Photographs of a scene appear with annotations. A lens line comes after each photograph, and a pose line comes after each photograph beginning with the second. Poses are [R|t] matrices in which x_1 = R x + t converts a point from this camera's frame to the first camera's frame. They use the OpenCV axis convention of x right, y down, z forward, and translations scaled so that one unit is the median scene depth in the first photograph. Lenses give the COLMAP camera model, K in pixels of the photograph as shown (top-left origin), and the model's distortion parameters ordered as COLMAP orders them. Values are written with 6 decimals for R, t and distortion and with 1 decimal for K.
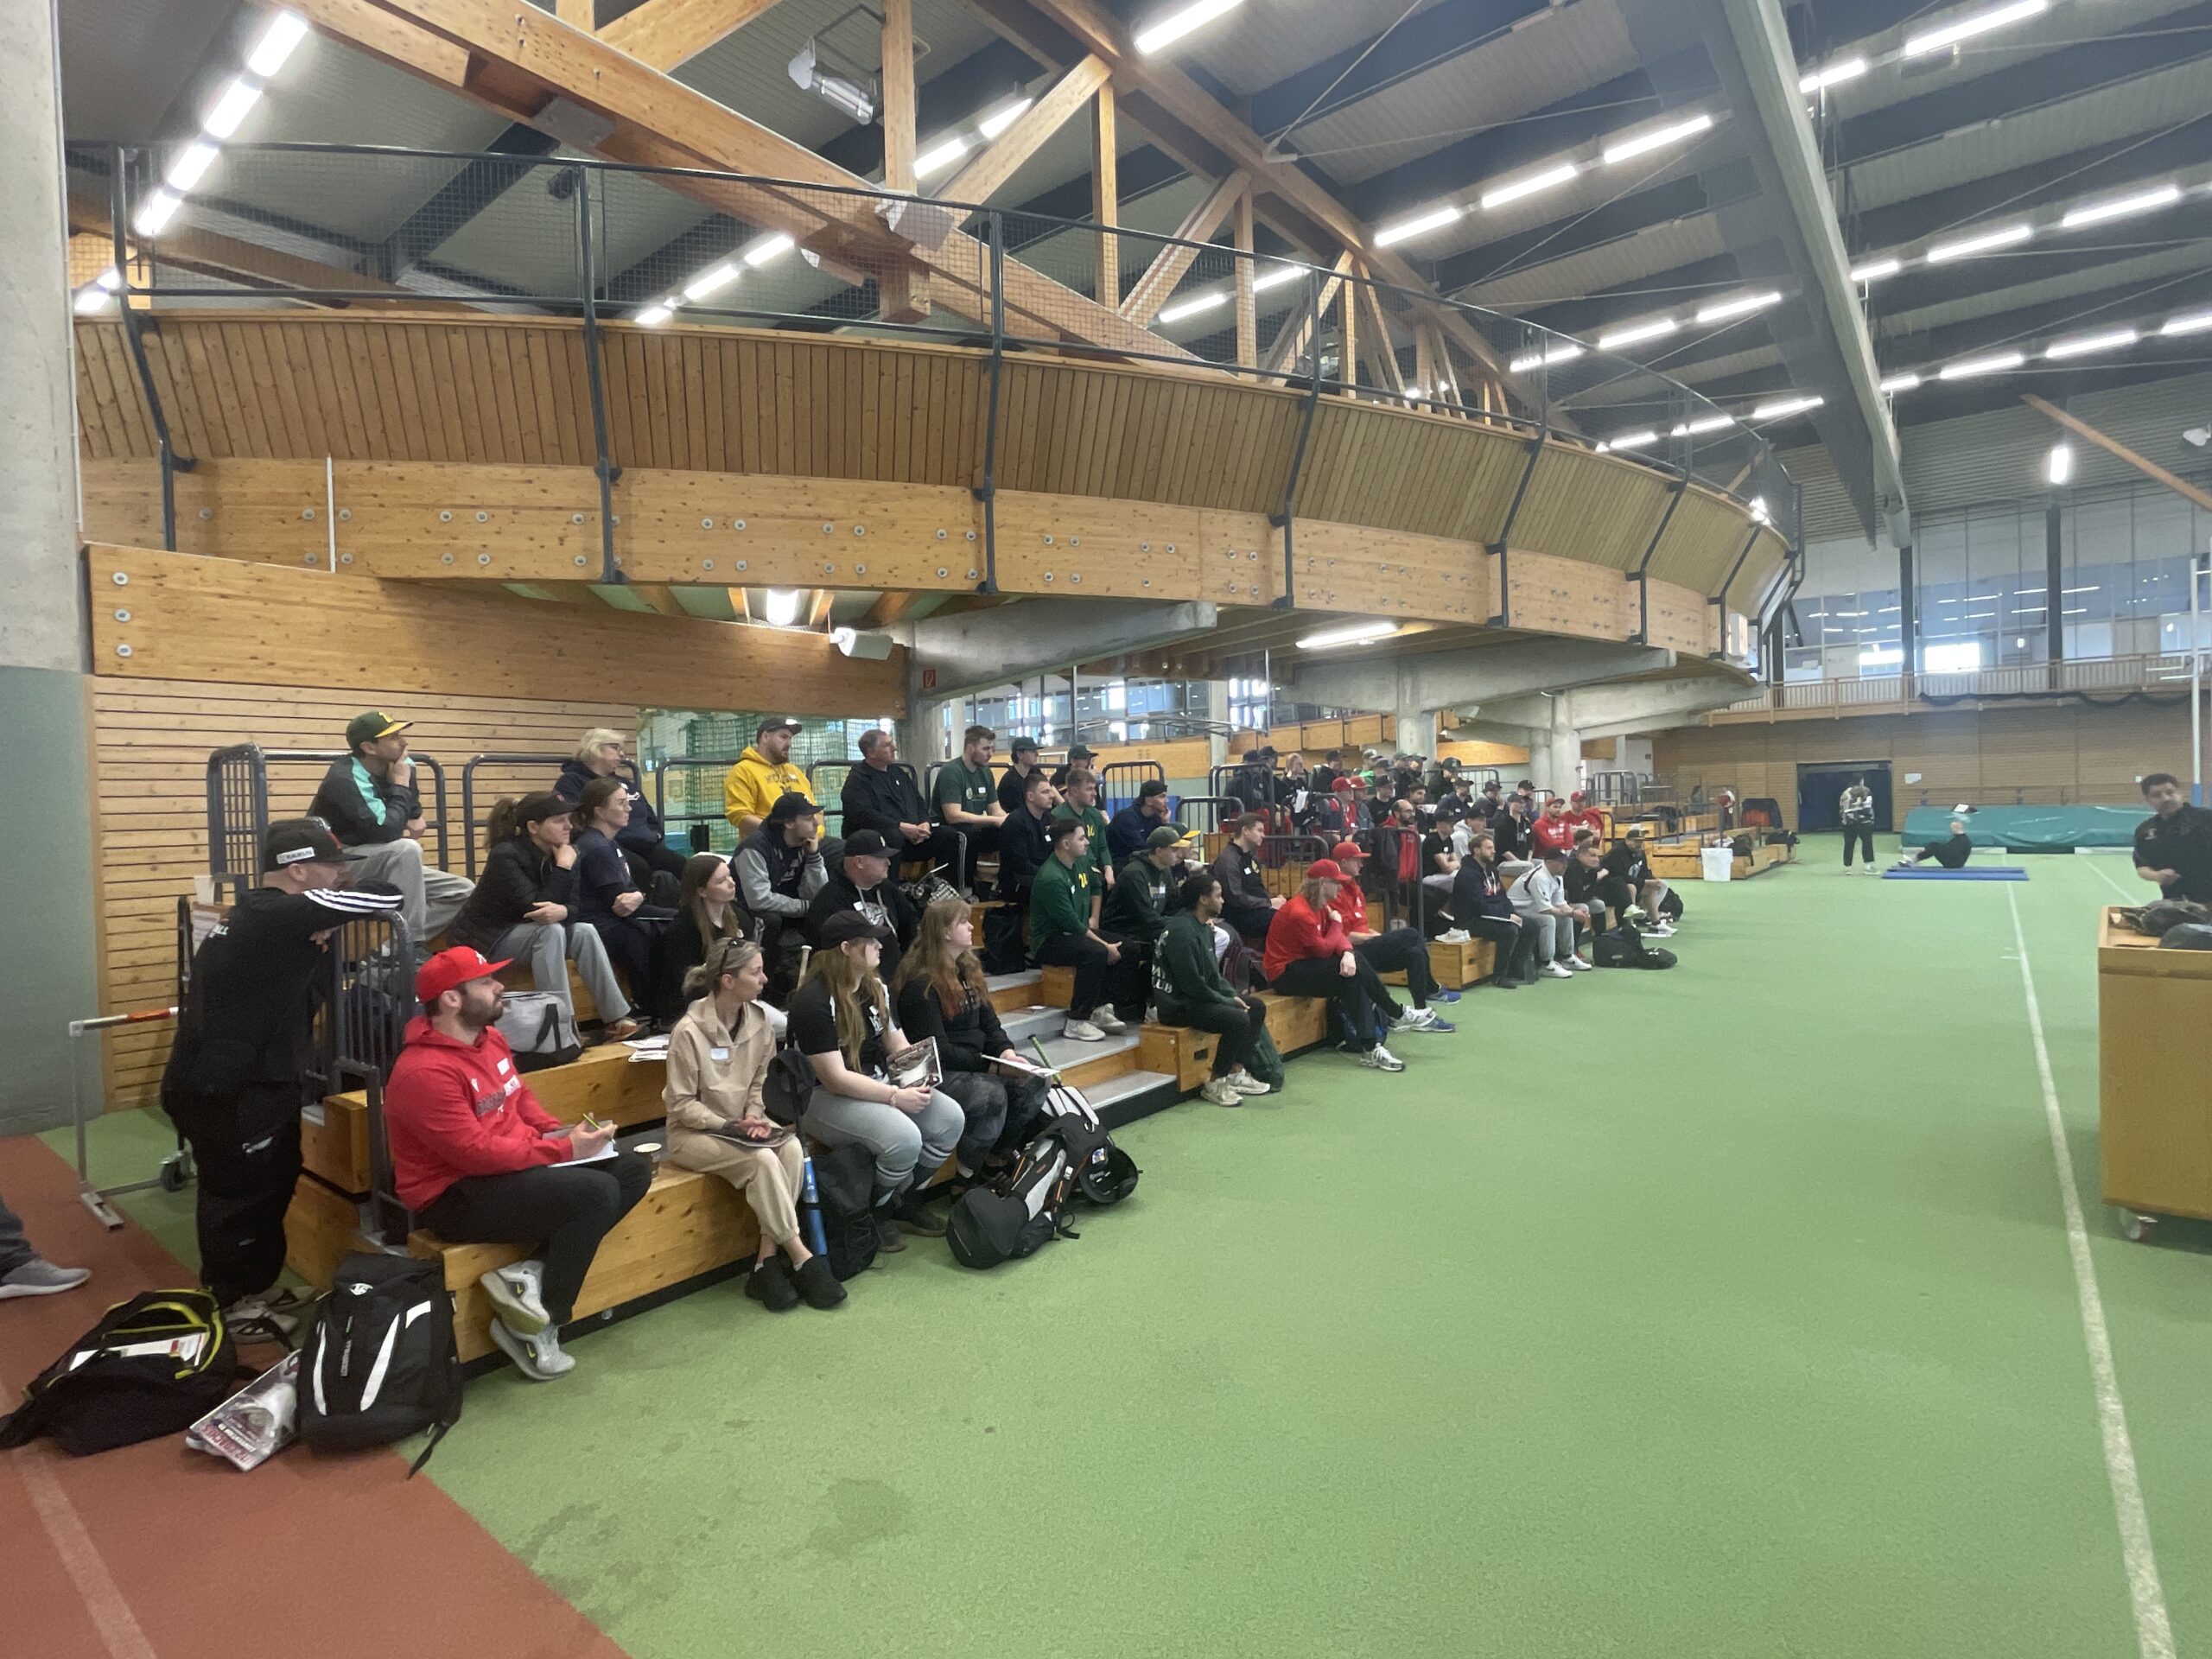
lens RADIAL K [[1111.7, 0, 1101.4], [0, 1111.7, 819.1], [0, 0, 1]] dist [-0.003512, -0.000244]
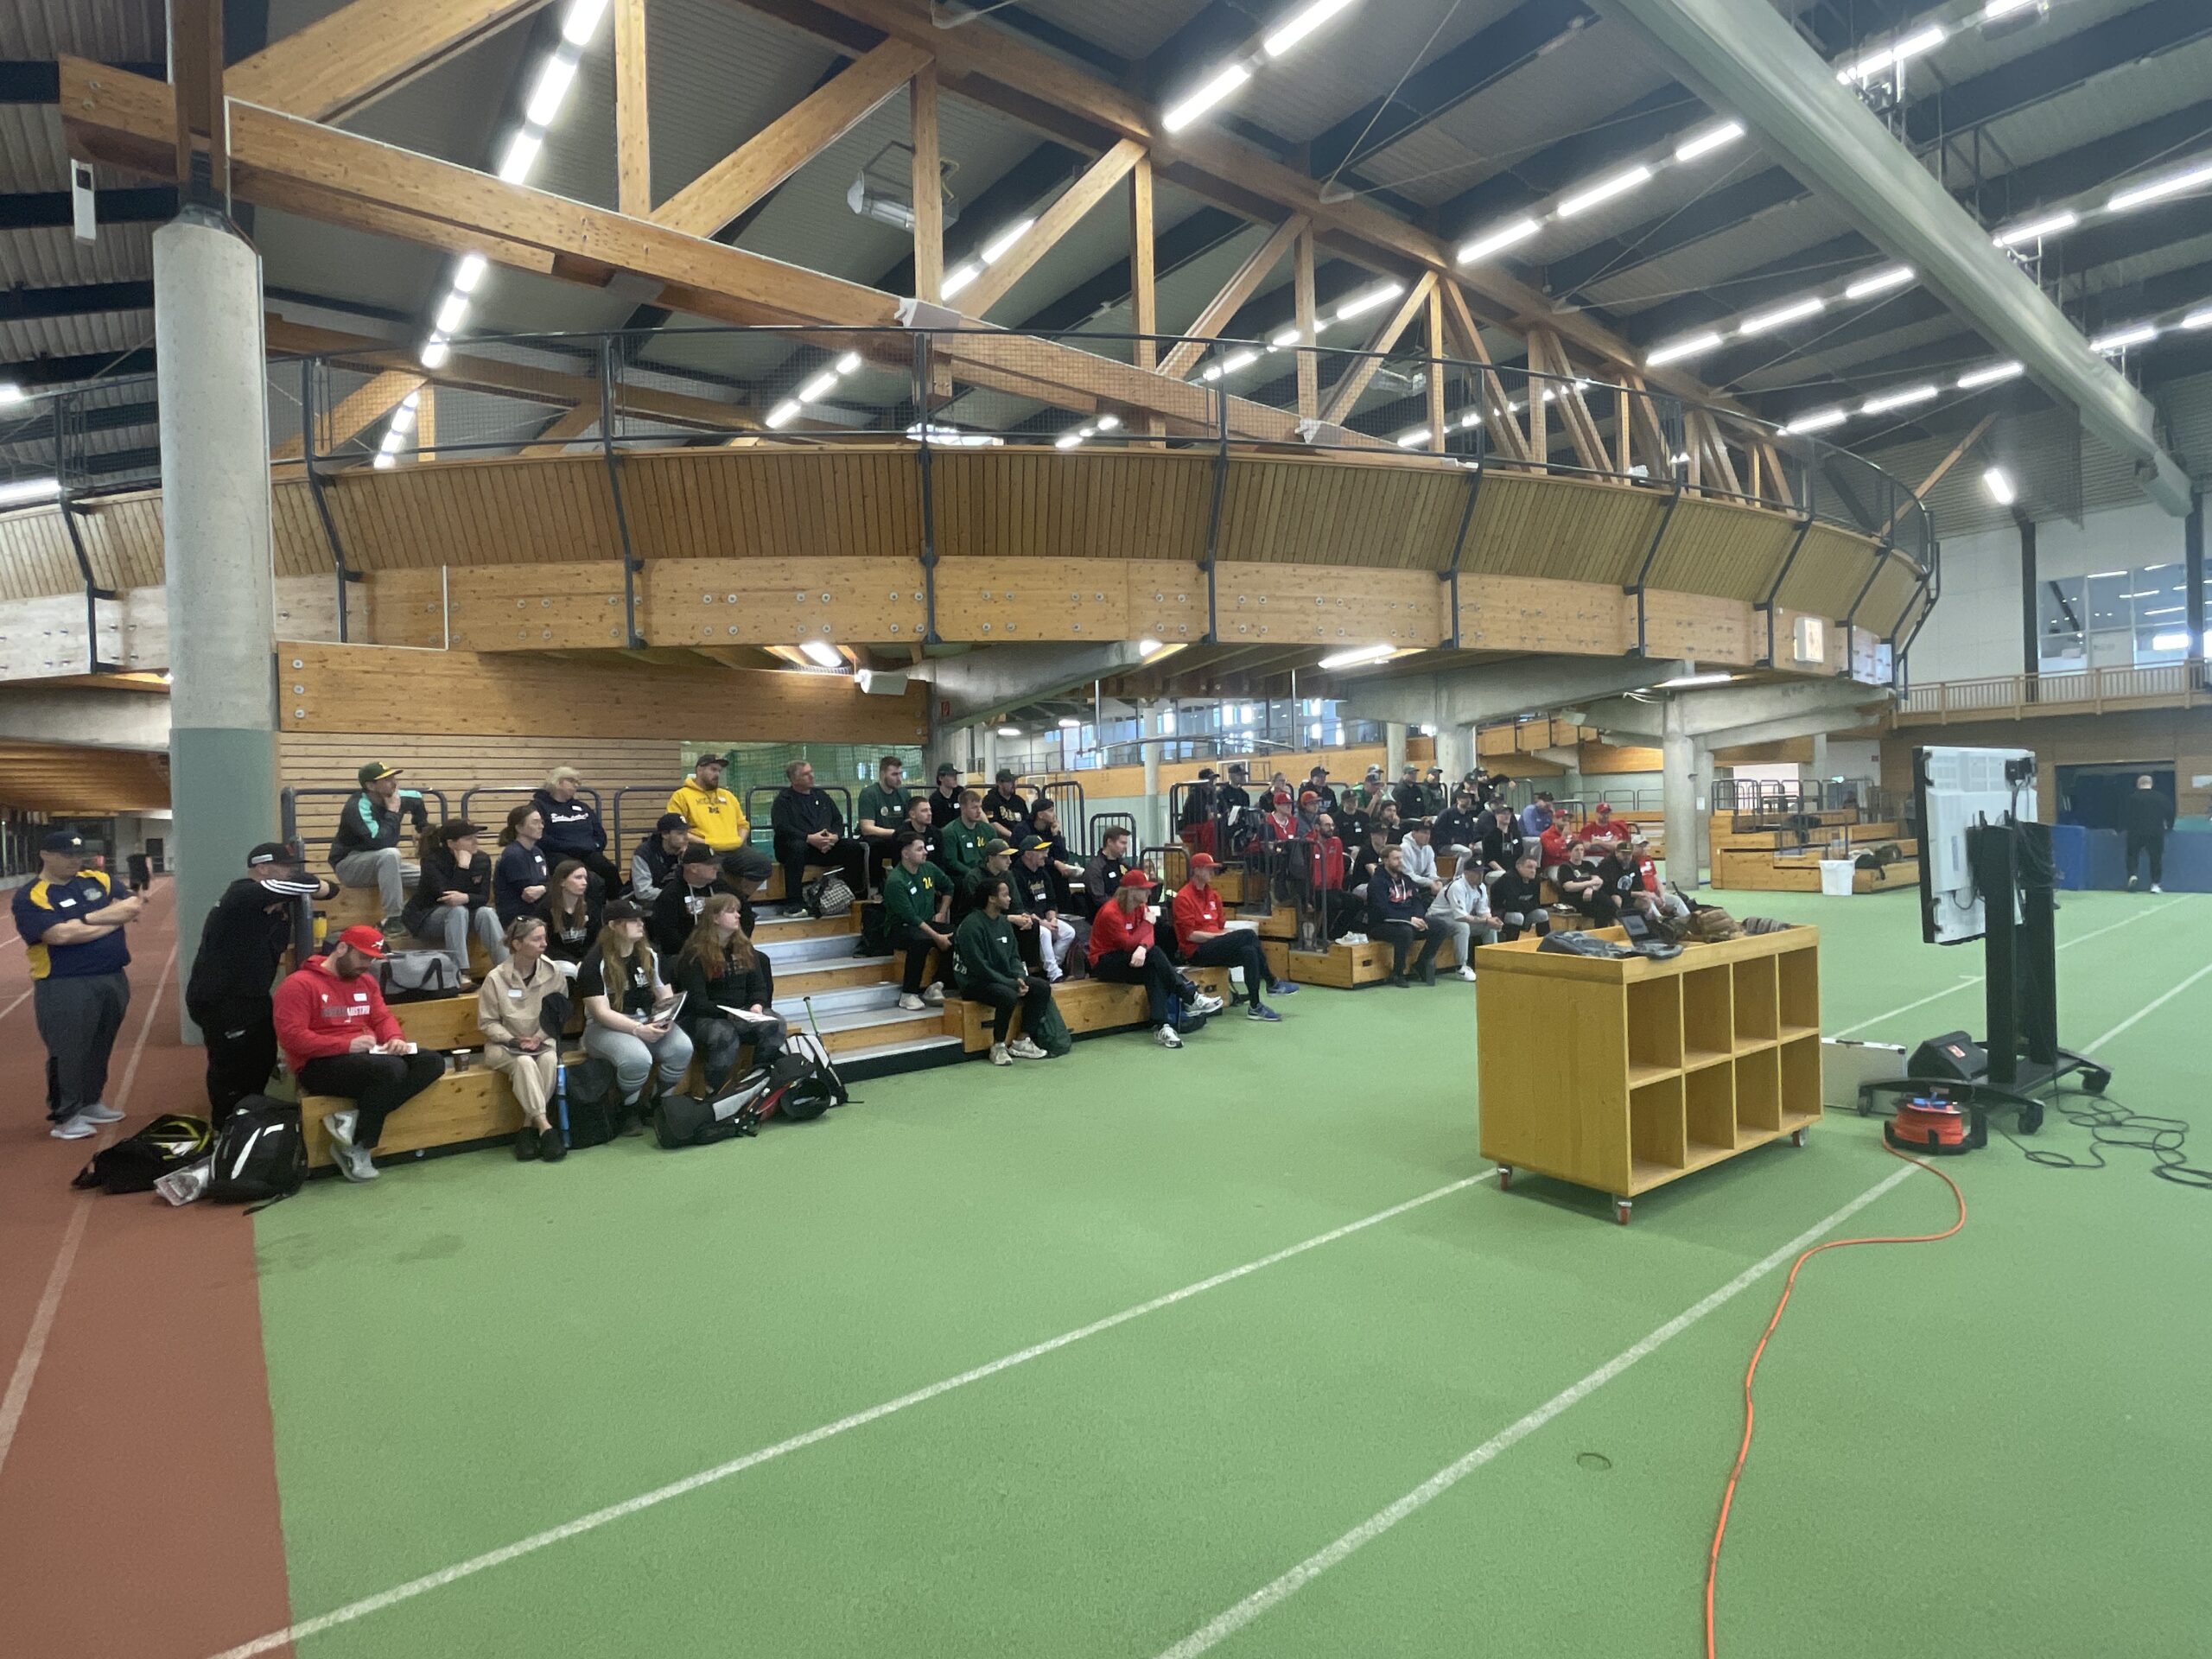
lens RADIAL K [[1111.7, 0, 1102.3], [0, 1111.7, 816.6], [0, 0, 1]] dist [-0.003512, -0.000244]
pose [[0.974759, 0.000764, -0.223258, 0.363046], [-0.002128, 0.999980, -0.005873, -0.009736], [0.223249, 0.006200, 0.974742, -0.136487]]
